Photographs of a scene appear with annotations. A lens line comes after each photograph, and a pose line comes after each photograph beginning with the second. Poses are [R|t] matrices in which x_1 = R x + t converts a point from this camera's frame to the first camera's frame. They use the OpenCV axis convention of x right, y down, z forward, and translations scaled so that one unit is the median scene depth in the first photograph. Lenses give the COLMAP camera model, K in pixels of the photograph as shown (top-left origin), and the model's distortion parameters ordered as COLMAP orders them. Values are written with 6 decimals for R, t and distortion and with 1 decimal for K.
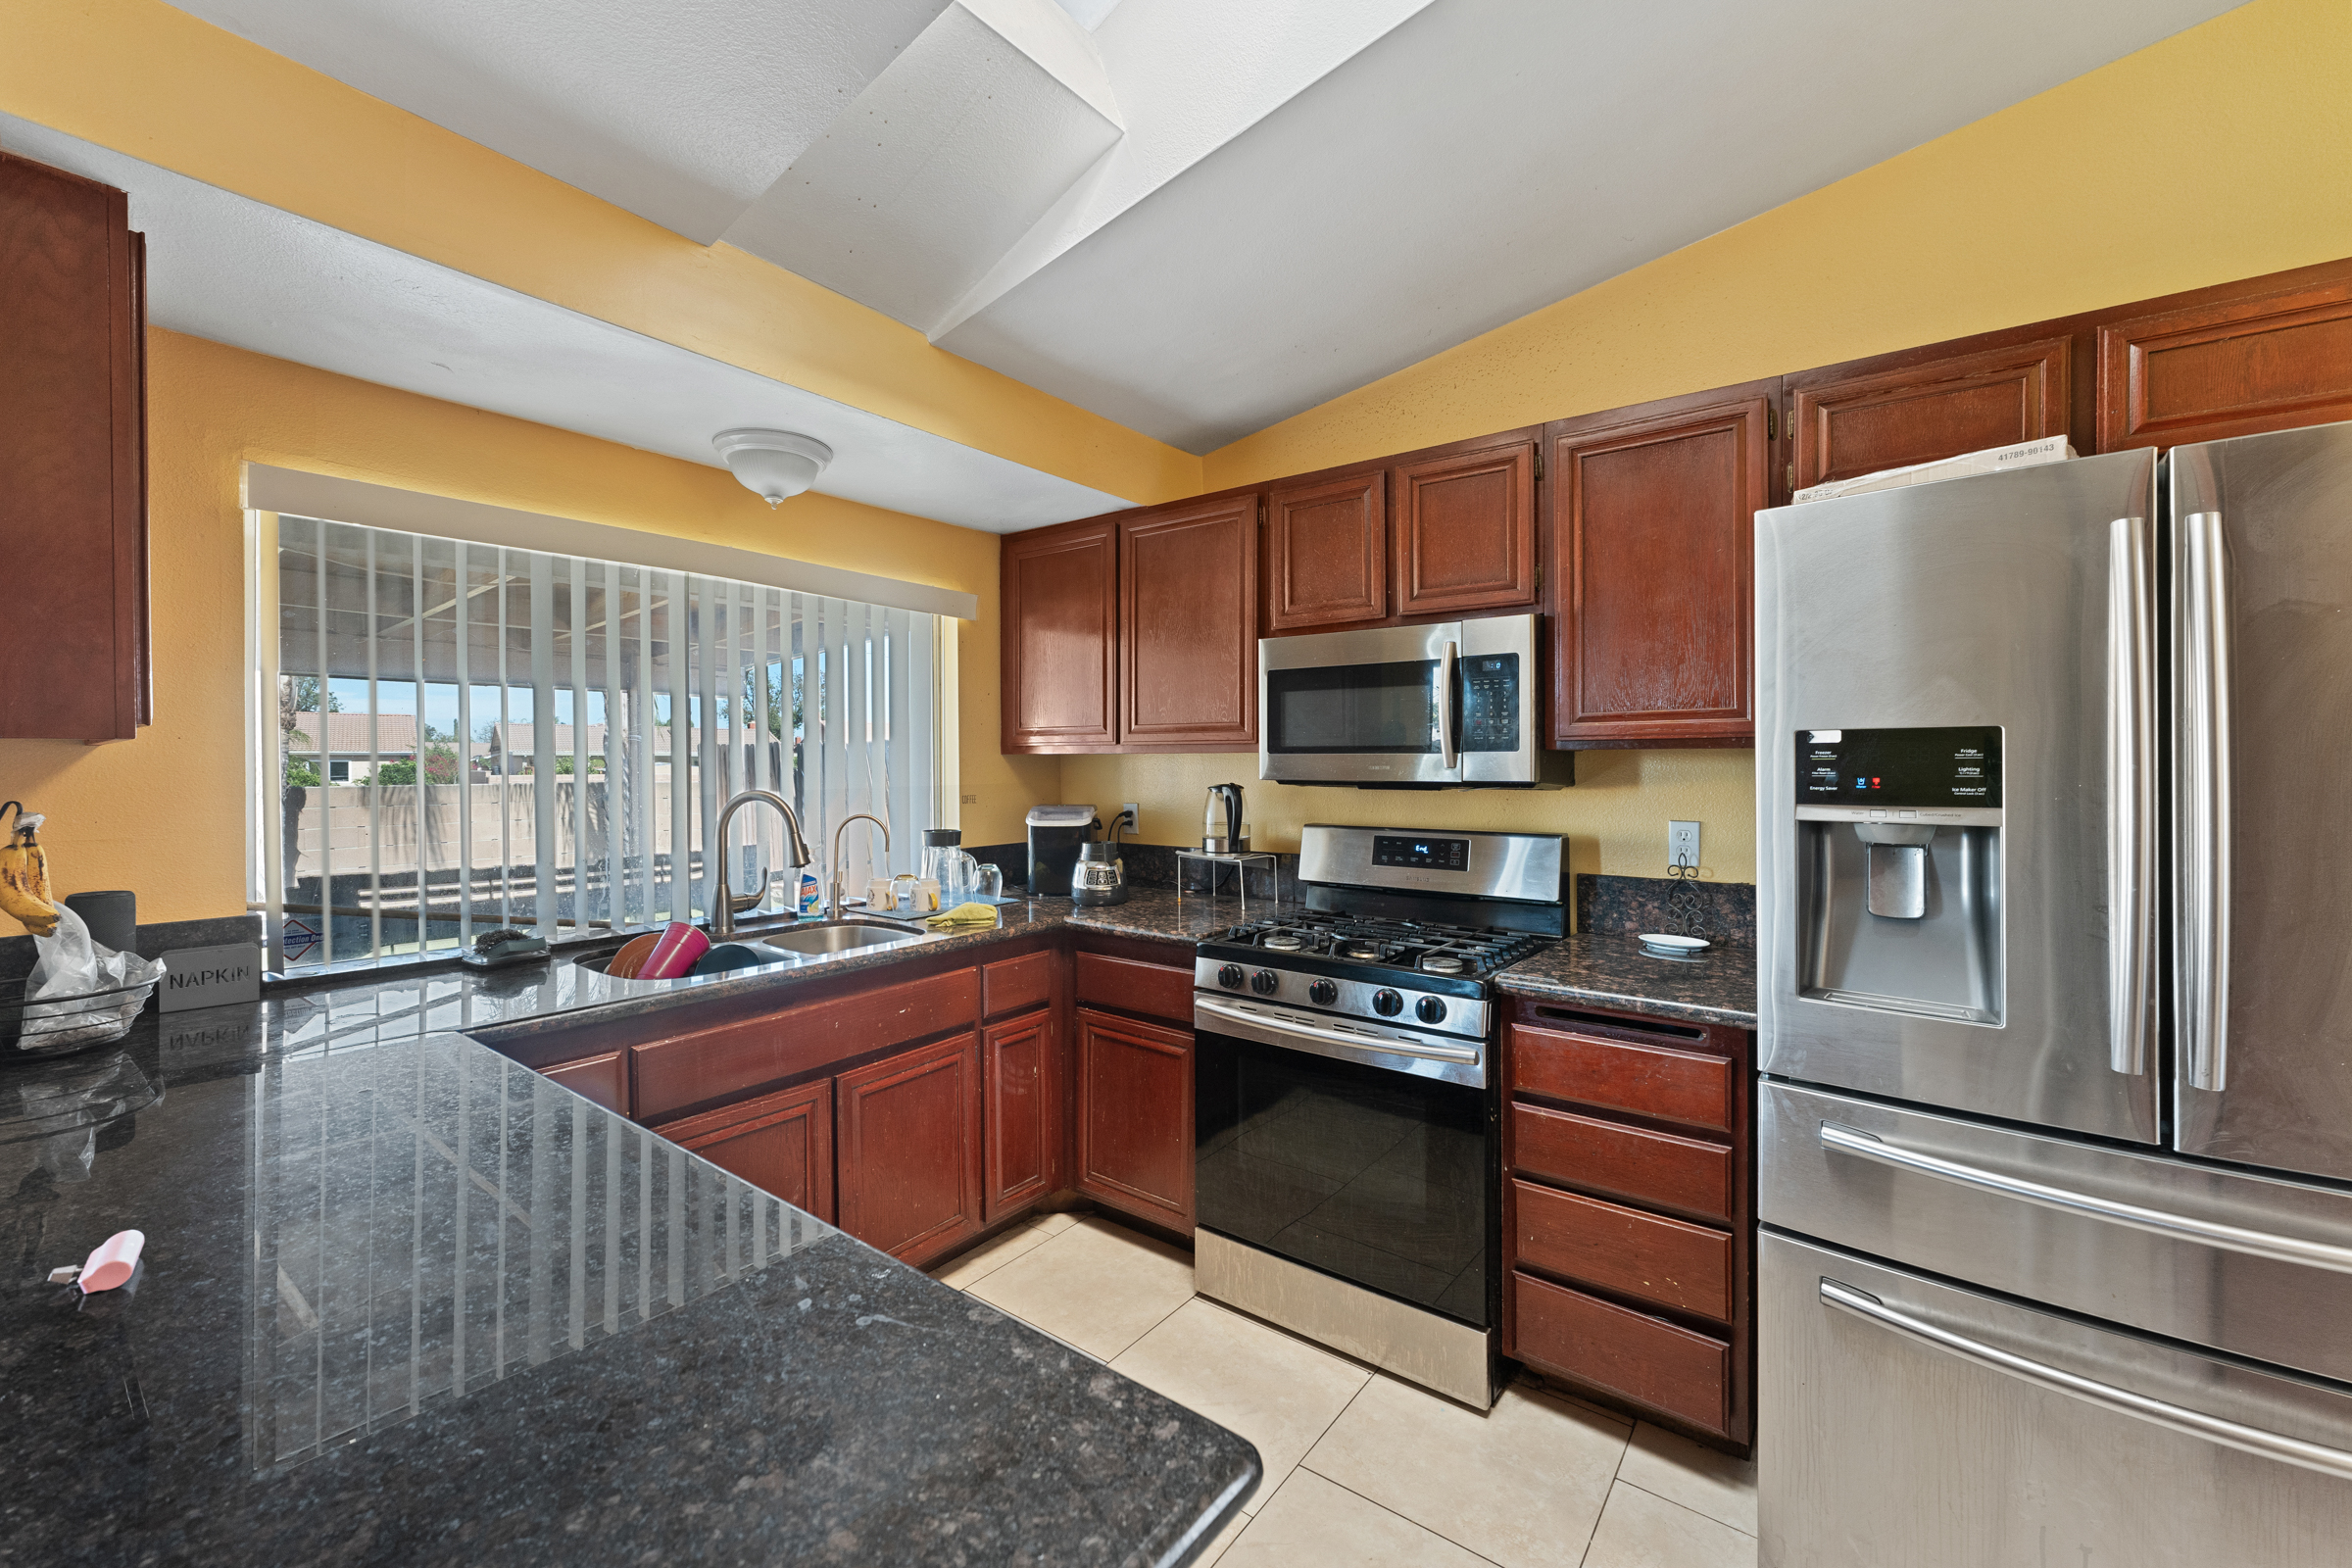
lens RADIAL K [[947.9, 0, 1173.9], [0, 947.9, 761.9], [0, 0, 1]] dist [-0.000085, -0.000134]
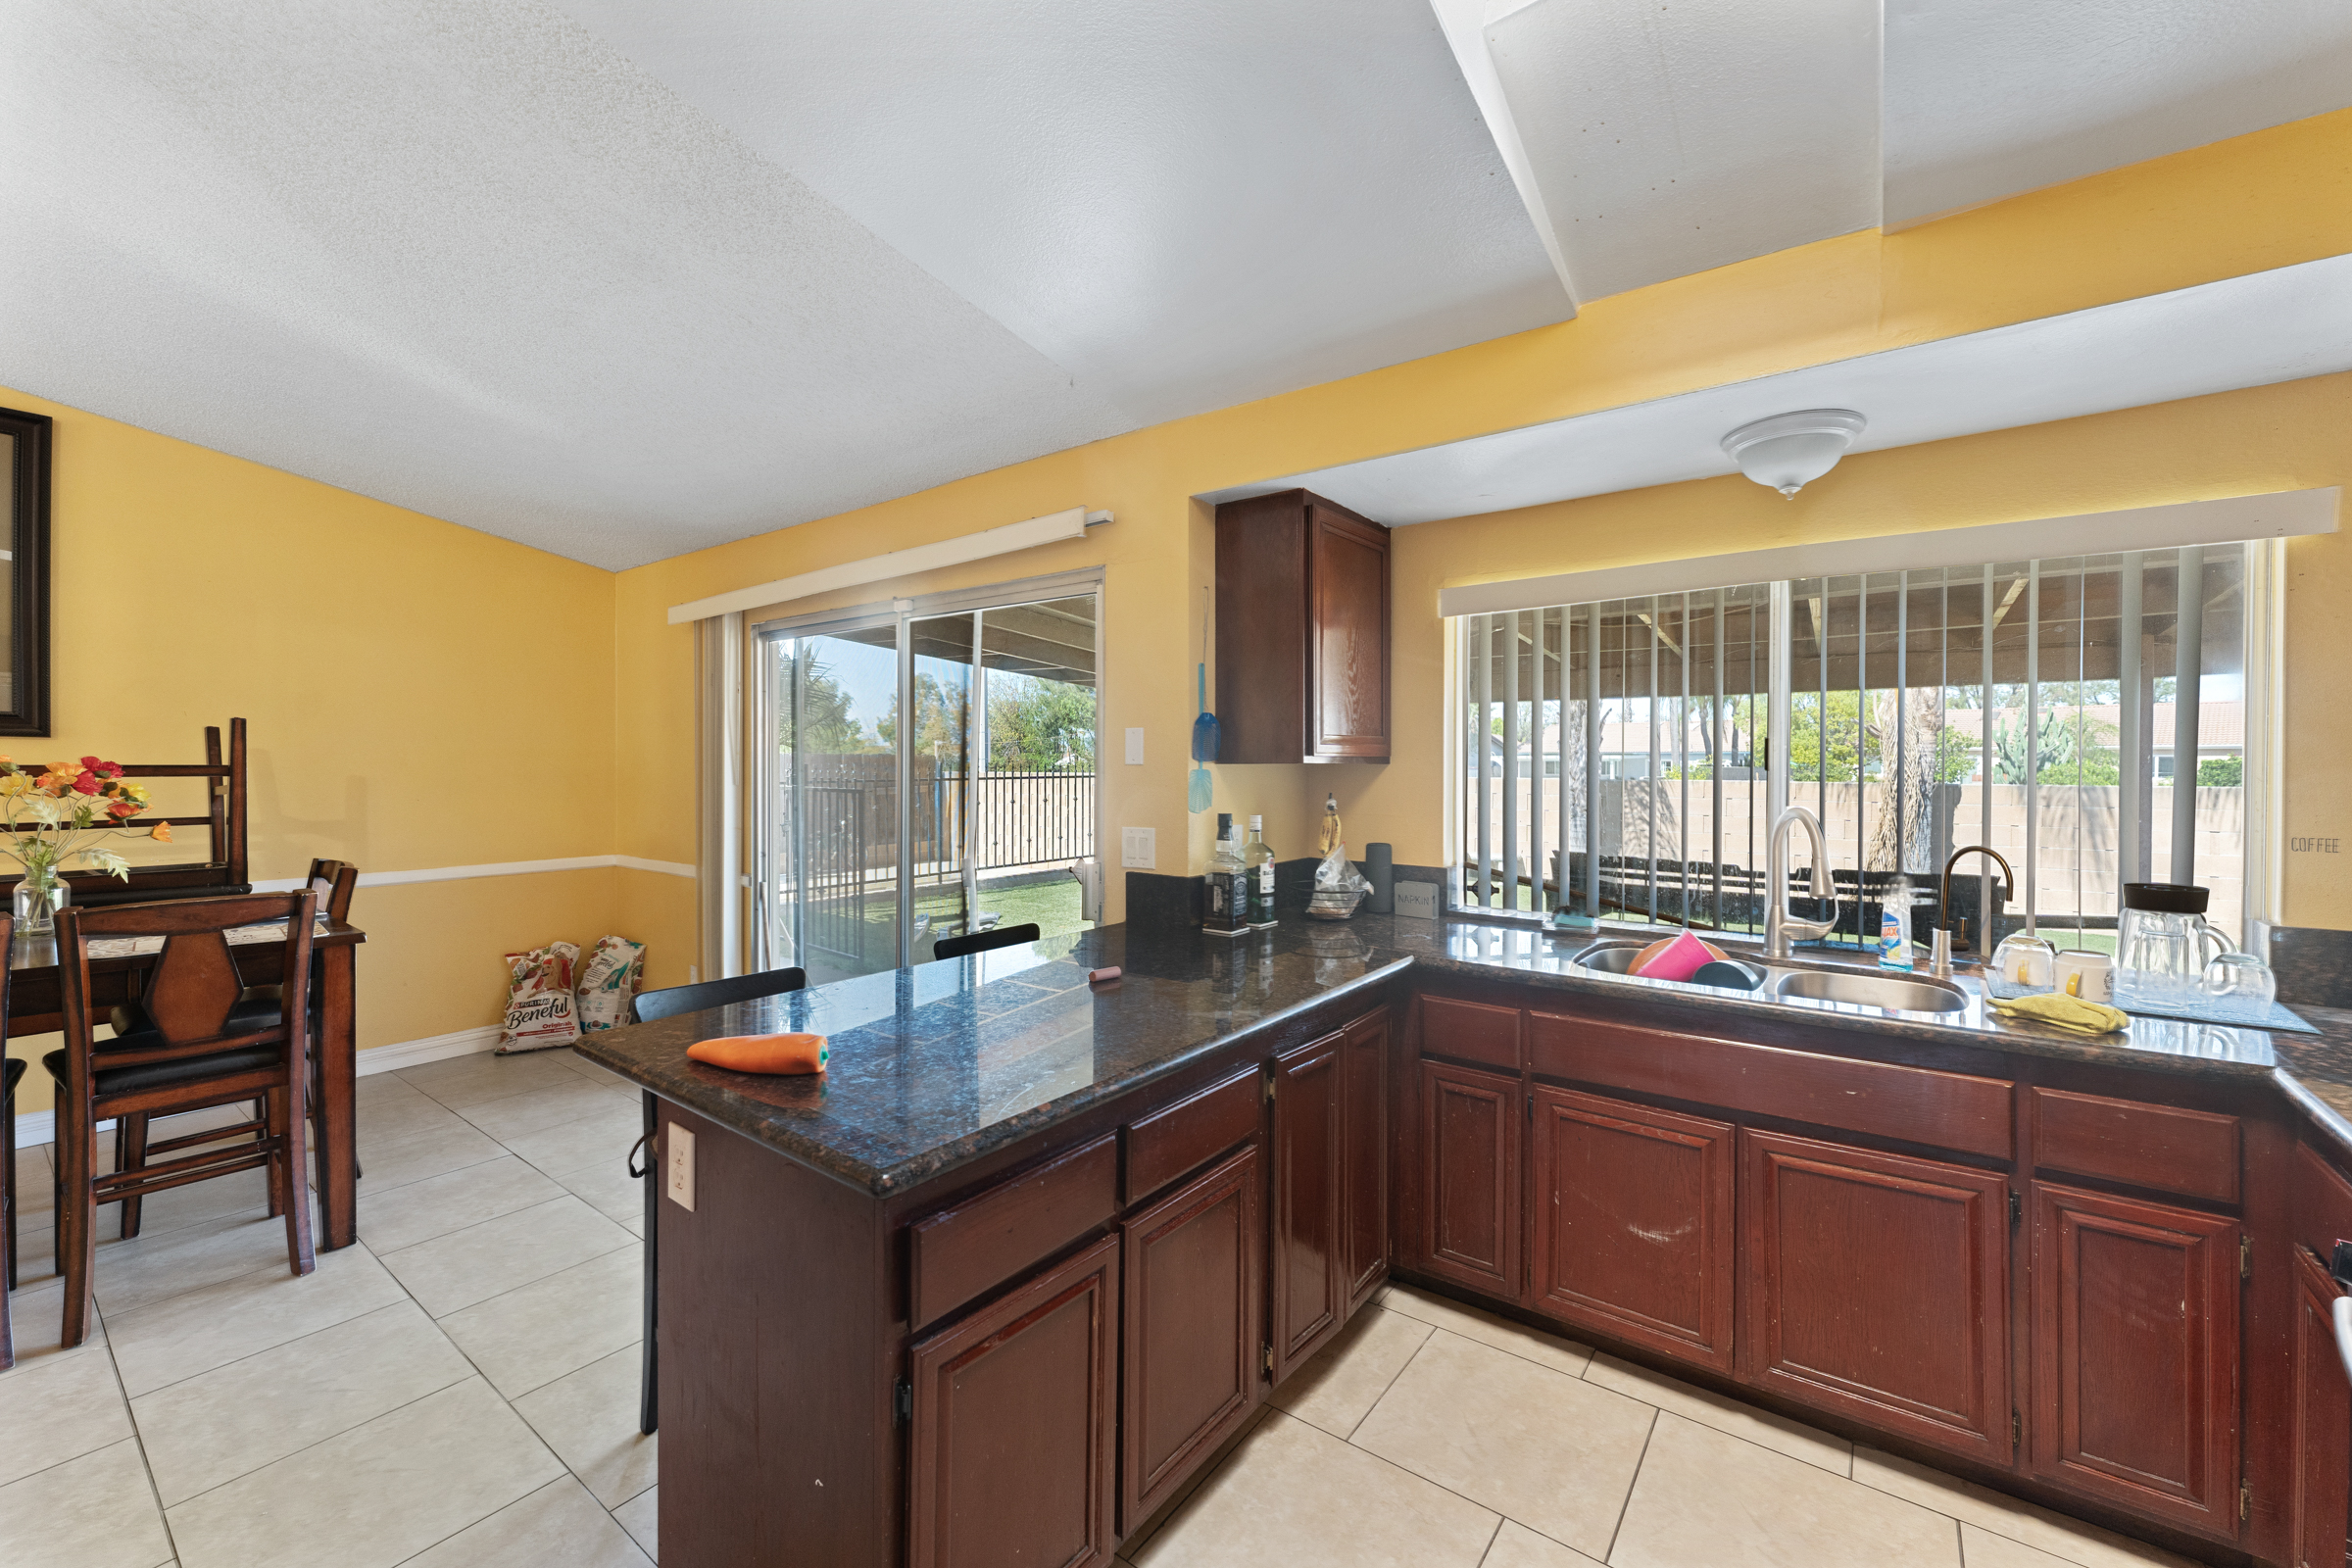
lens RADIAL K [[927.8, 0, 1176.0], [0, 927.8, 784.0], [0, 0, 1]] dist [0.000543, -0.000030]
pose [[0.000051, 0.027592, -0.999619, 0.482564], [0.002643, 0.999616, 0.027592, -0.021711], [0.999997, -0.002643, -0.000022, 0.419471]]
